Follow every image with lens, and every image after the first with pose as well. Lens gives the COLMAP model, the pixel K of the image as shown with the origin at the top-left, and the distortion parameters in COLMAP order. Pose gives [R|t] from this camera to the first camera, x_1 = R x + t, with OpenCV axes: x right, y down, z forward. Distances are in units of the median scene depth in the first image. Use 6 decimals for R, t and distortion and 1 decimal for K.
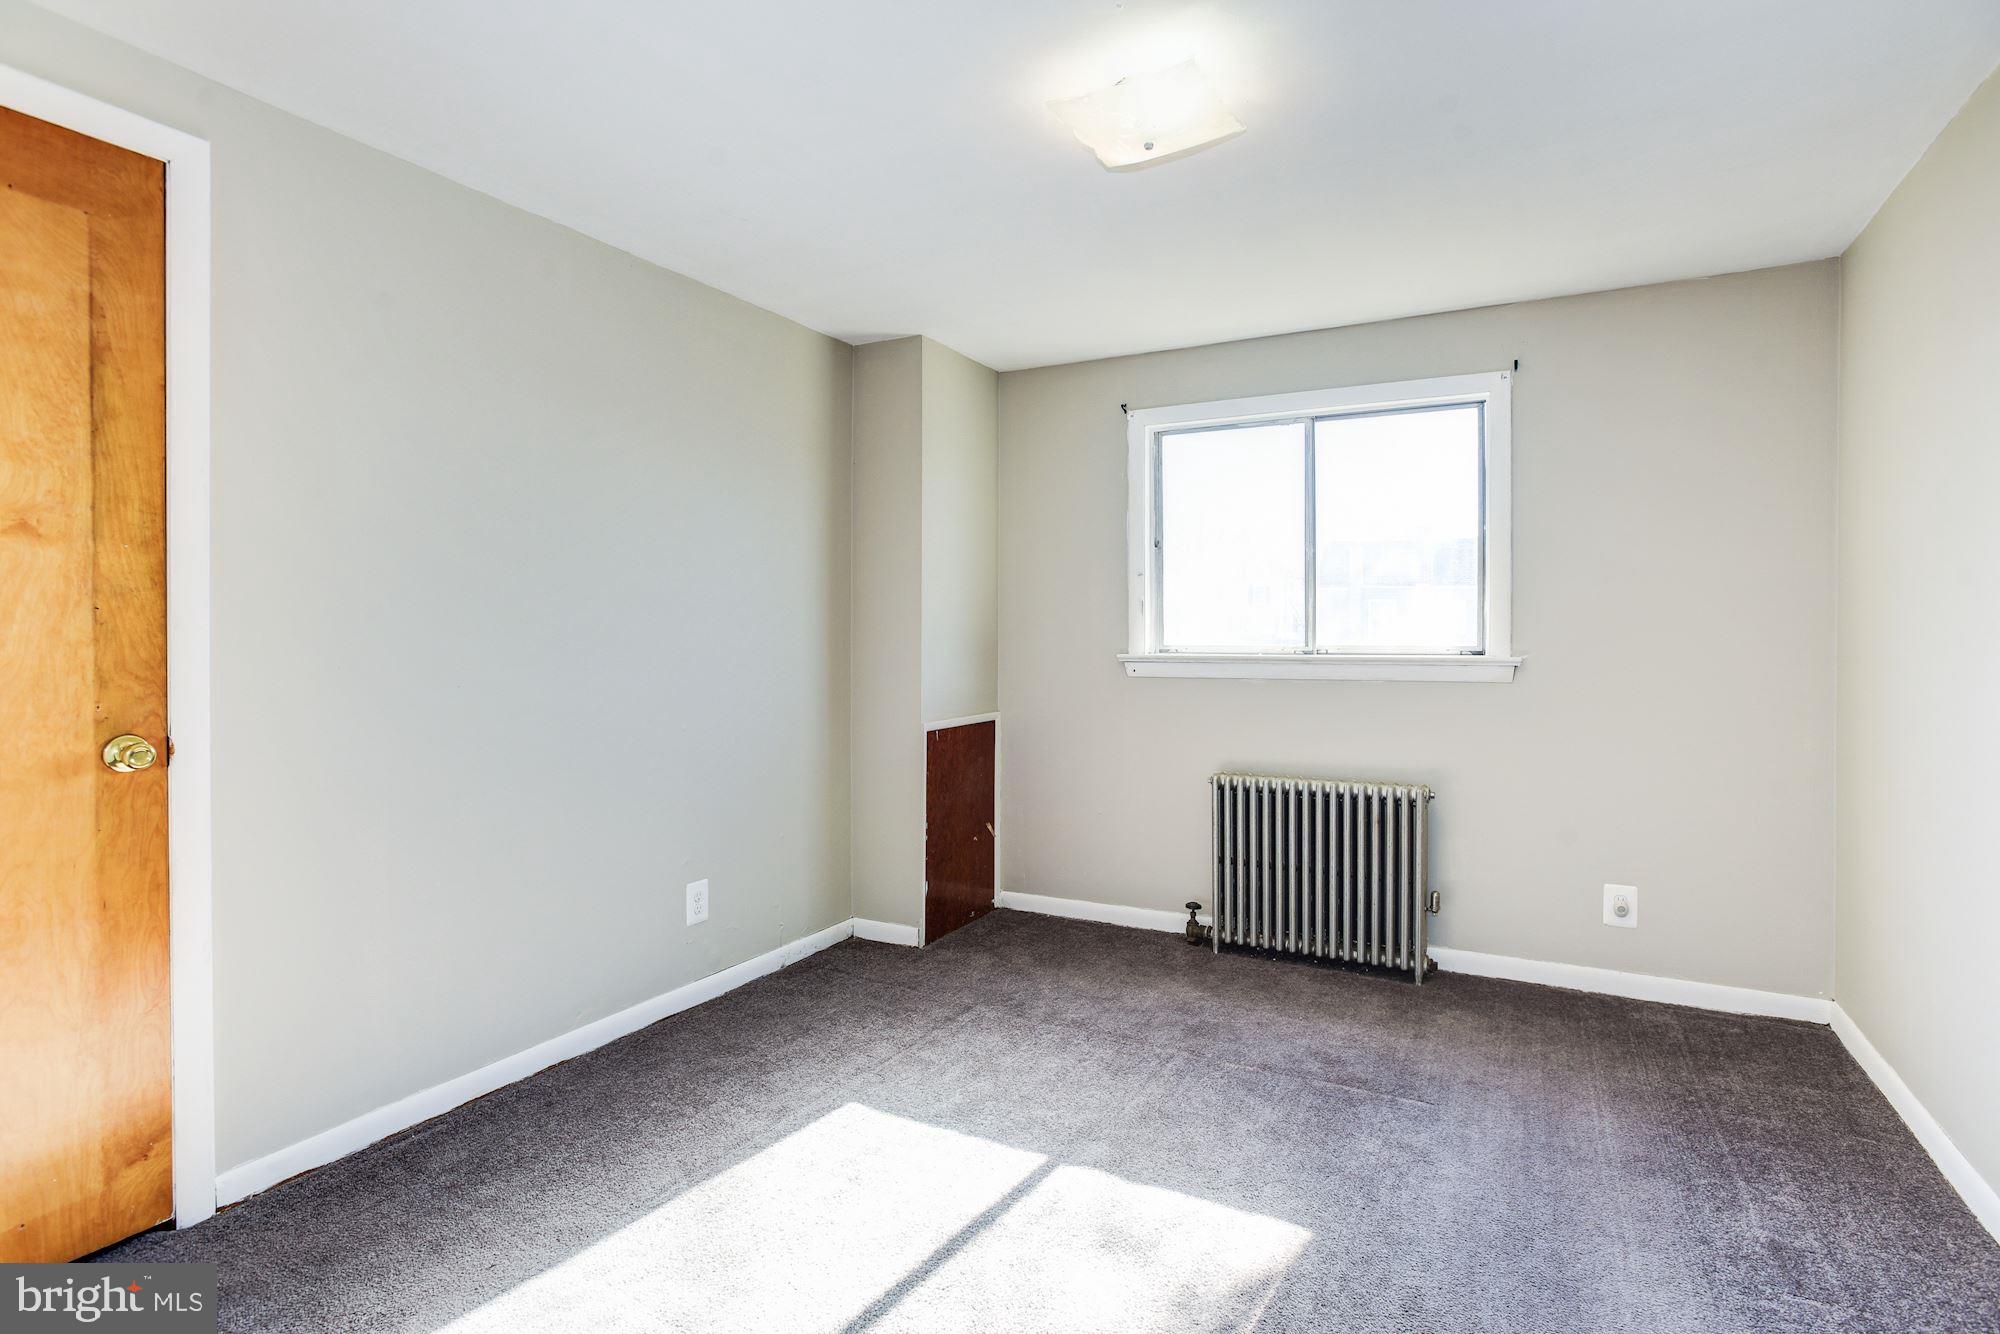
lens RADIAL K [[989.0, 0, 1013.5], [0, 989.0, 636.1], [0, 0, 1]] dist [-0.053418, 0.025351]
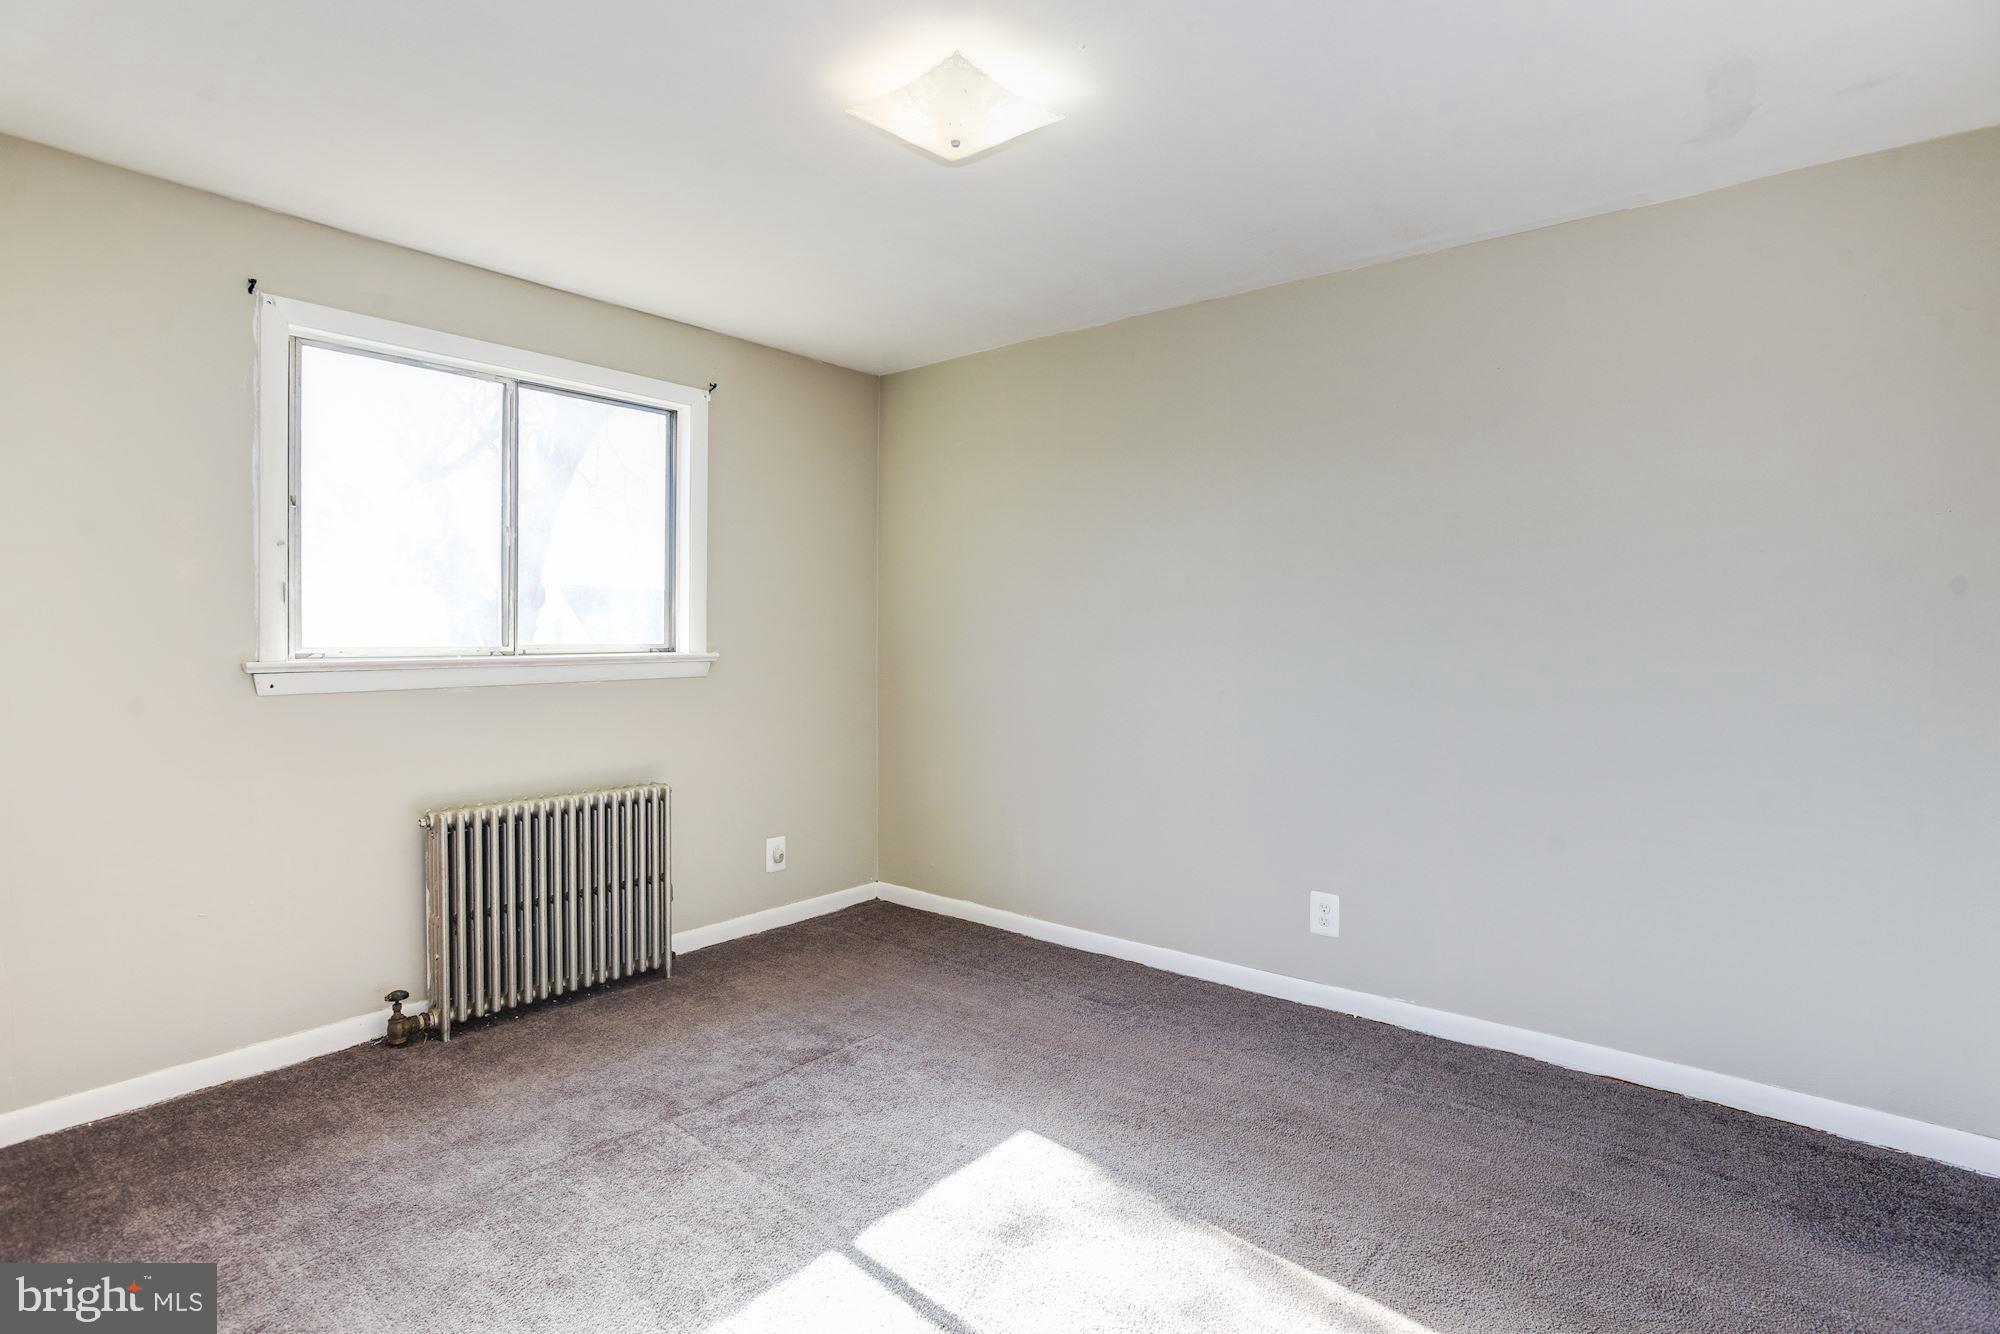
lens RADIAL K [[989.0, 0, 1013.5], [0, 989.0, 636.1], [0, 0, 1]] dist [-0.053418, 0.025351]
pose [[0.169460, -0.007787, 0.985506, -0.488660], [-0.007276, 0.999932, 0.009152, -0.009767], [-0.985510, -0.008722, 0.169392, 0.442080]]
